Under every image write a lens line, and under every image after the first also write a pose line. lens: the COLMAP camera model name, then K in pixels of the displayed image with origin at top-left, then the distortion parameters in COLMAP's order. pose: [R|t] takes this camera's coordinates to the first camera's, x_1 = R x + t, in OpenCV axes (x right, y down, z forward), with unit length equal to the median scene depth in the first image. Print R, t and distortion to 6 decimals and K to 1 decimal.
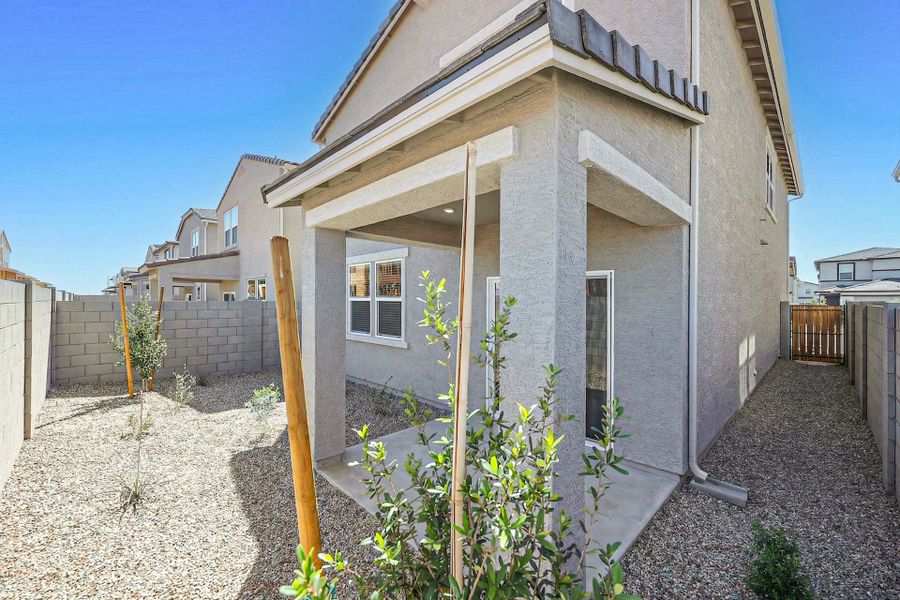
lens RADIAL K [[368.1, 0, 447.3], [0, 368.1, 298.5], [0, 0, 1]] dist [-0.001173, -0.000041]
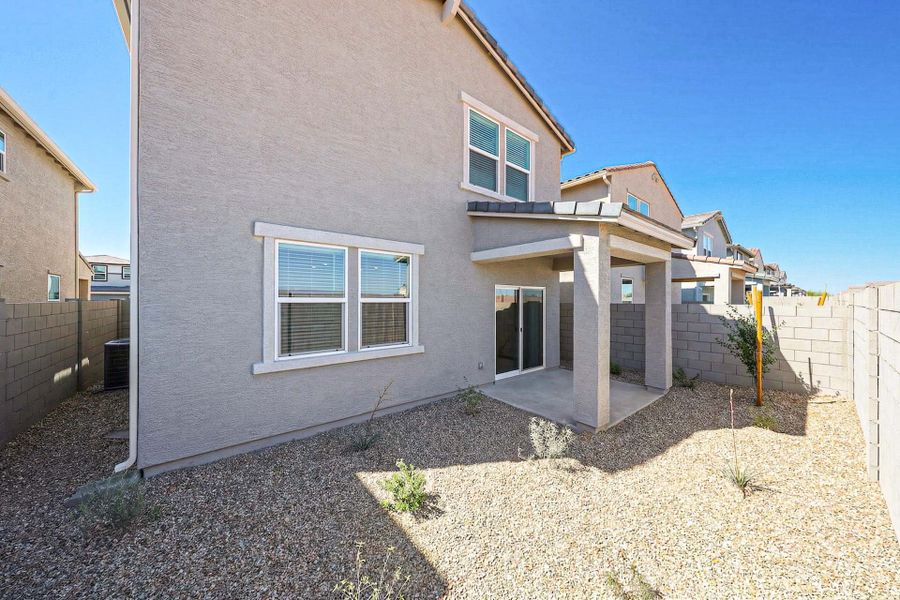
lens RADIAL K [[296.4, 0, 445.3], [0, 296.4, 300.3], [0, 0, 1]] dist [0.000613, 0.000012]
pose [[0.104762, 0.000414, 0.994497, -0.760681], [-0.001150, 0.999999, -0.000295, 0.002529], [-0.994497, -0.001112, 0.104763, 0.758212]]
